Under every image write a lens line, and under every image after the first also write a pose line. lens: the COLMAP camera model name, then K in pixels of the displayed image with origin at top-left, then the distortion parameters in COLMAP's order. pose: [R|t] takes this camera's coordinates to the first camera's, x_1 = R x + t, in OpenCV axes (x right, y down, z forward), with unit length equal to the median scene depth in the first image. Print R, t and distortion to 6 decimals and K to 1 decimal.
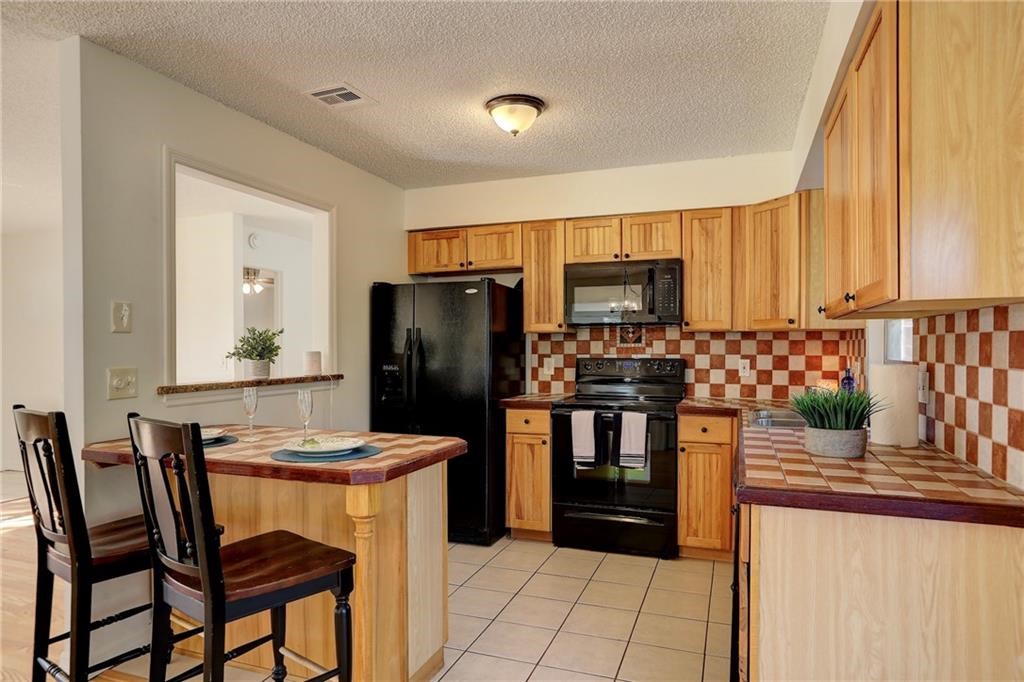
lens RADIAL K [[601.5, 0, 512.9], [0, 601.5, 343.6], [0, 0, 1]] dist [-0.026854, 0.013429]
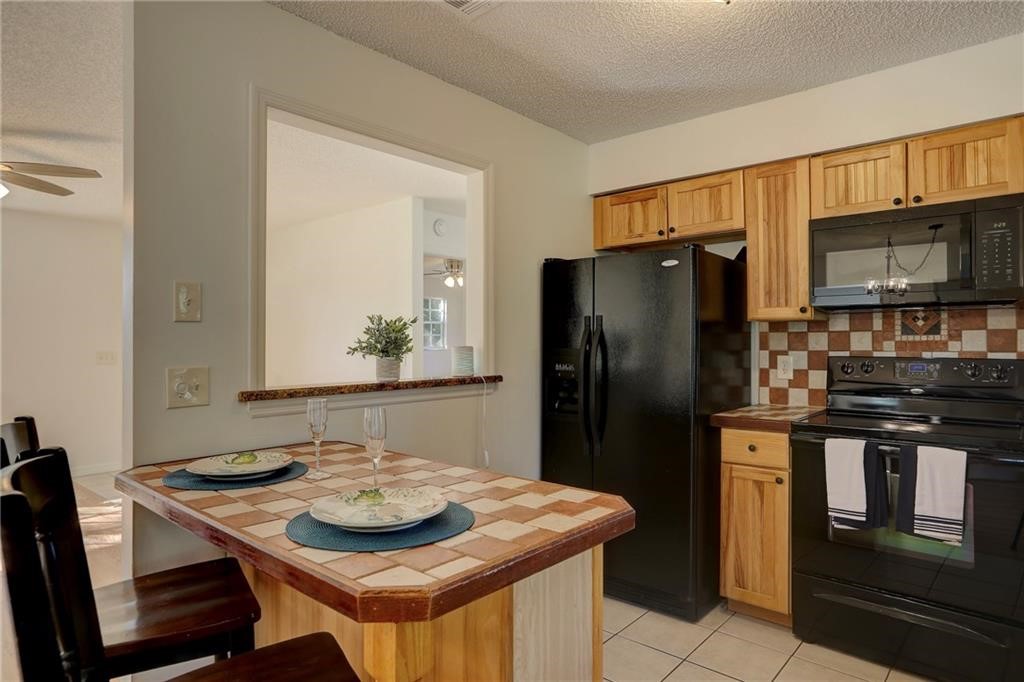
lens RADIAL K [[601.5, 0, 511.9], [0, 601.5, 335.3], [0, 0, 1]] dist [-0.026854, 0.013429]
pose [[0.935538, -0.003105, -0.353211, 0.007875], [0.001882, 0.999991, -0.003806, 0.001732], [0.353220, 0.002896, 0.935536, 0.248201]]
